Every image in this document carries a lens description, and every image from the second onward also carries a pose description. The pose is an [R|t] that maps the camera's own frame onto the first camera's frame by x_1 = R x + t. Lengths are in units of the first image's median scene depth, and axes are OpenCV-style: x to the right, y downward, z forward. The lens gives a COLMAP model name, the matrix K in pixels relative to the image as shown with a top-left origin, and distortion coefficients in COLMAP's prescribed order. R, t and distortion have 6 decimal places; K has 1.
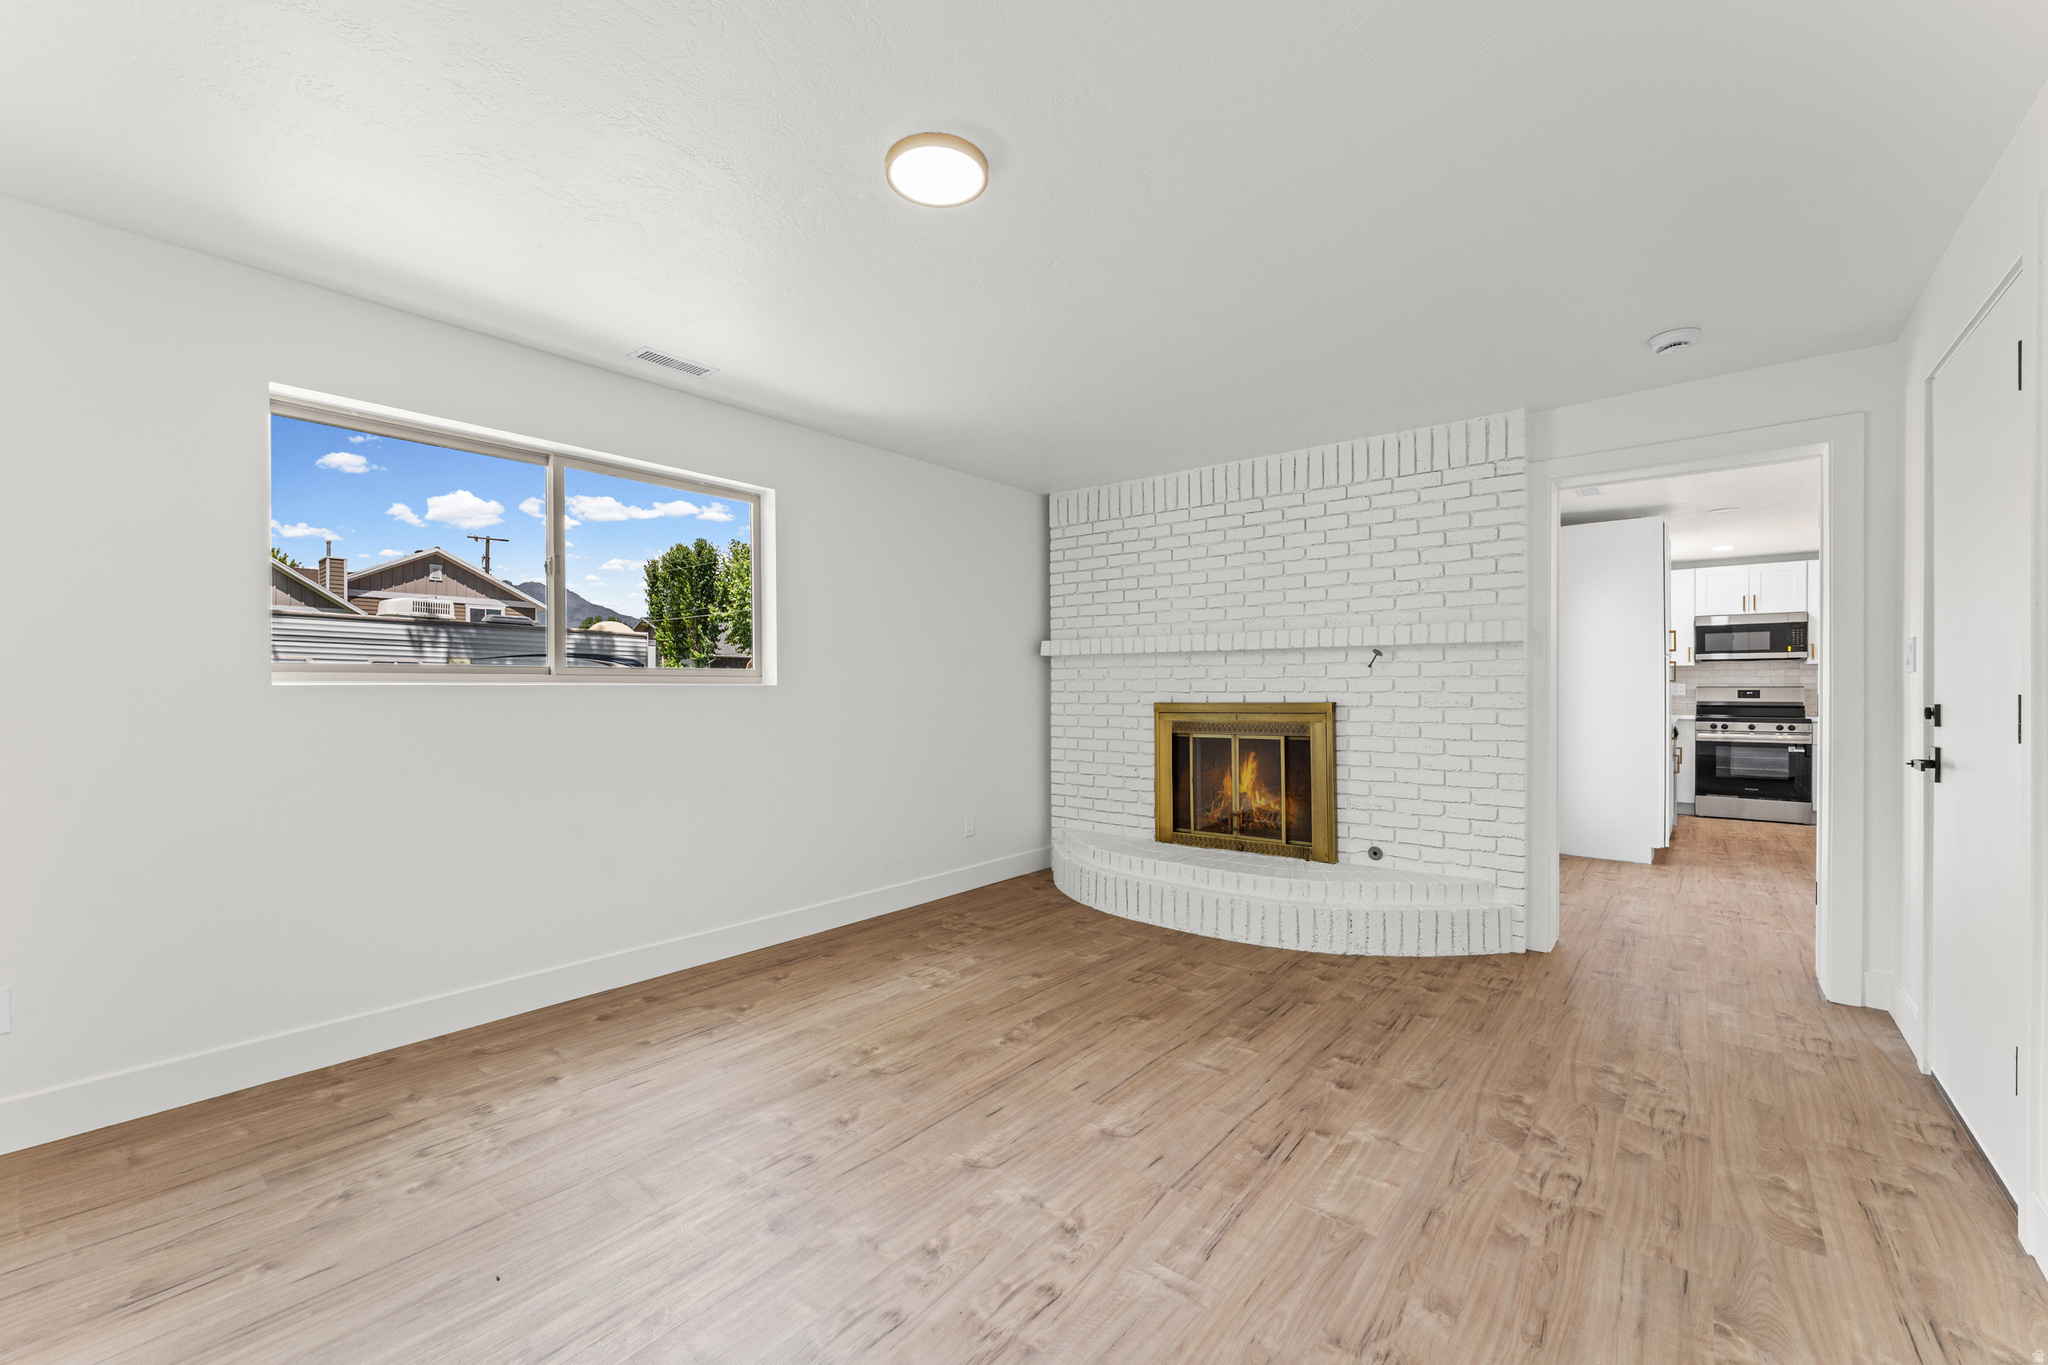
lens RADIAL K [[818.3, 0, 1022.2], [0, 818.3, 691.6], [0, 0, 1]] dist [-0.001755, 0.000571]
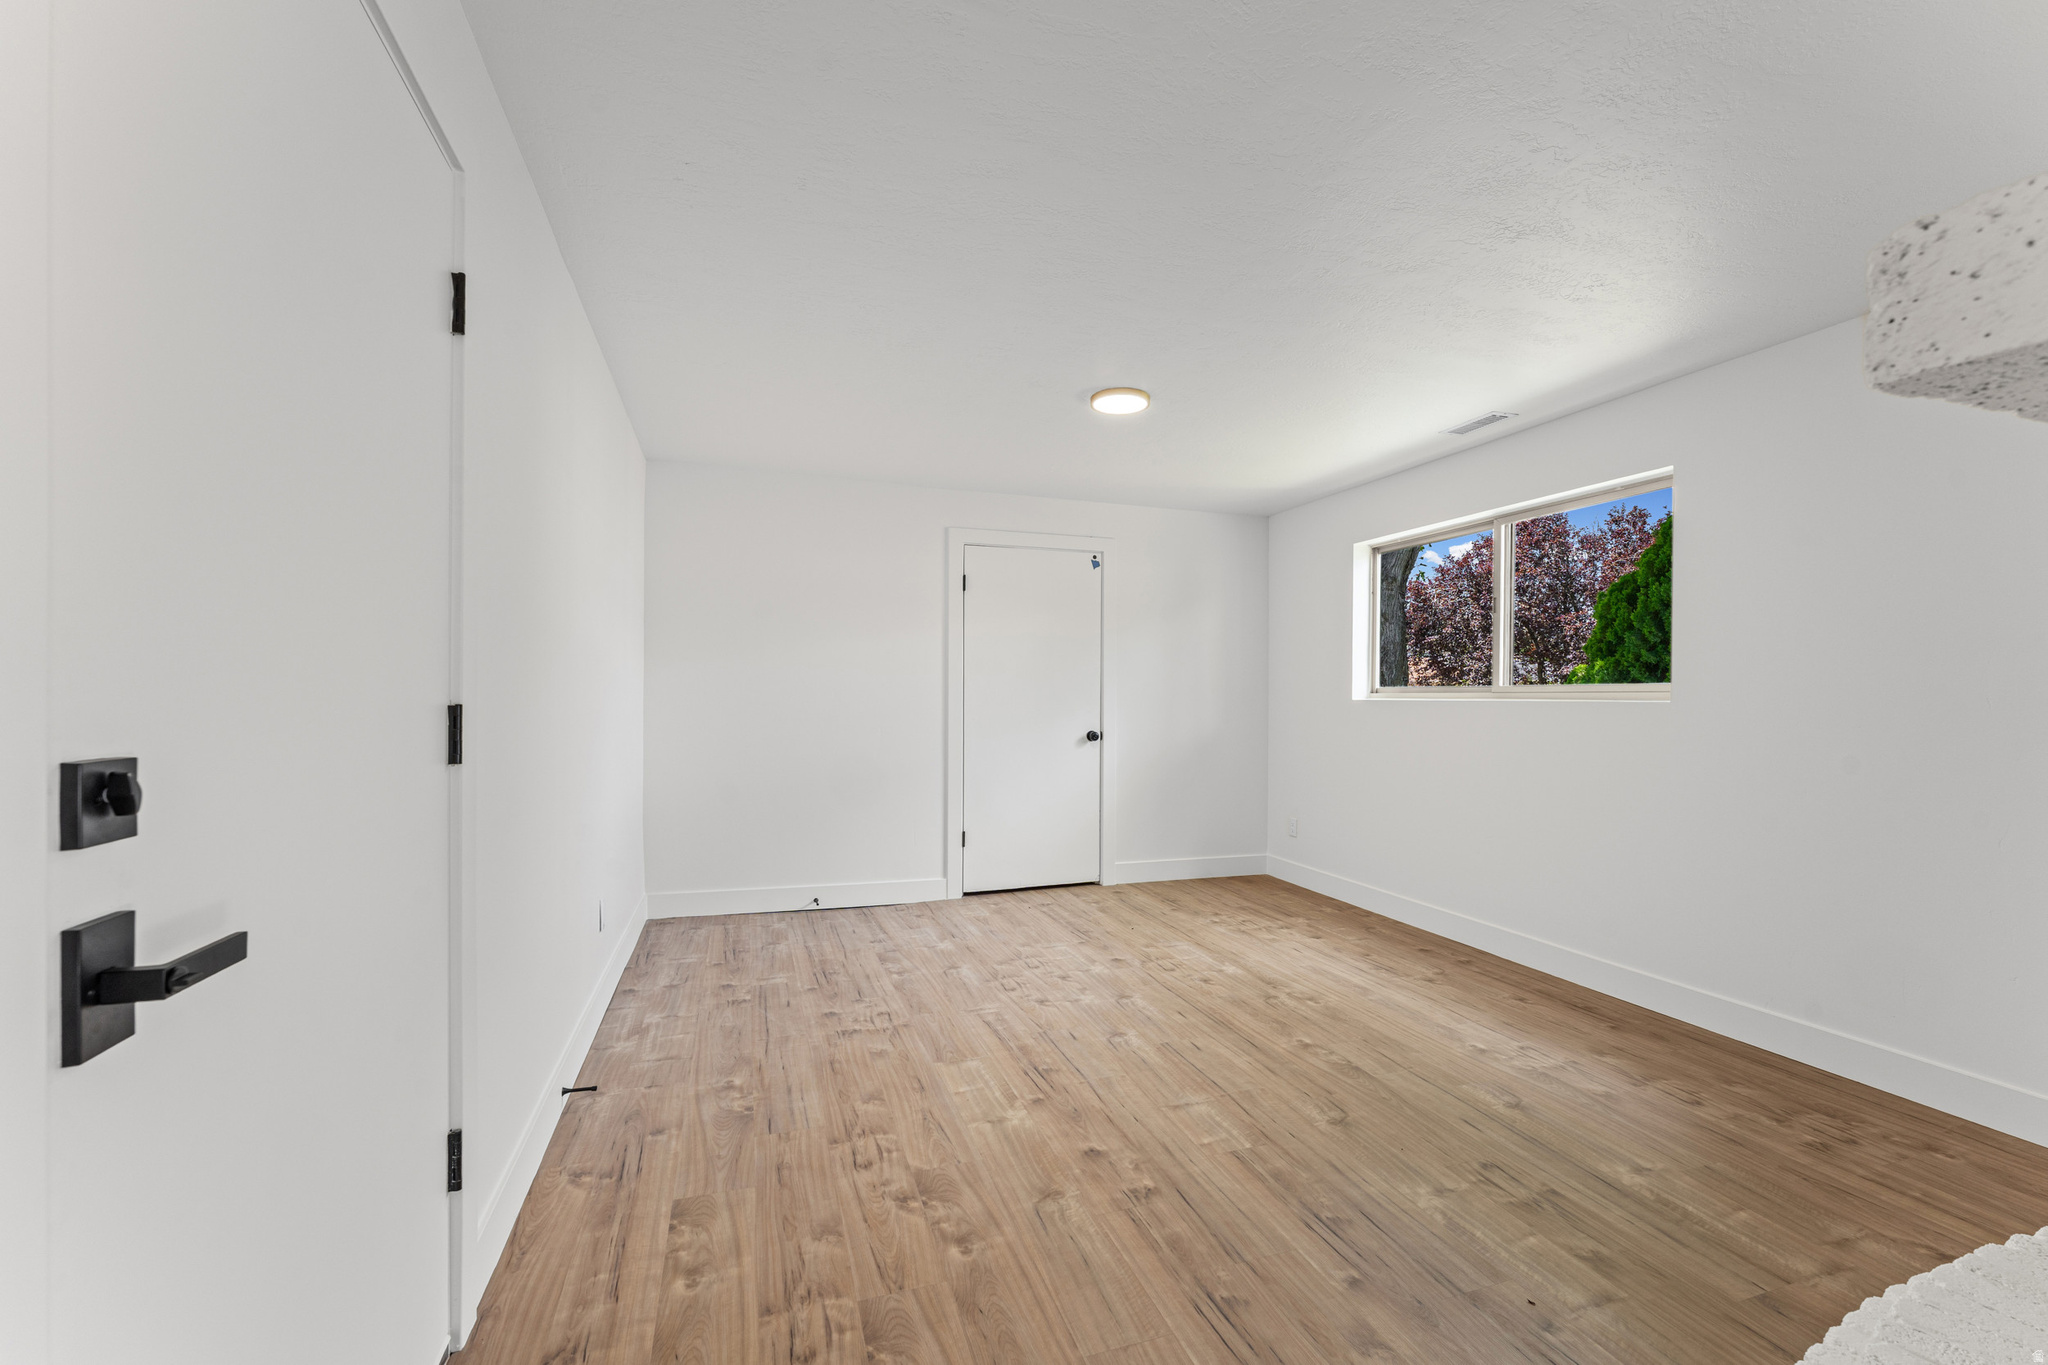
lens RADIAL K [[818.3, 0, 1023.1], [0, 818.3, 698.5], [0, 0, 1]] dist [-0.001755, 0.000571]
pose [[-0.520849, -0.002779, -0.853645, 1.149003], [-0.014105, 0.999886, 0.005351, -0.009846], [0.853533, 0.014828, -0.520828, 1.345974]]
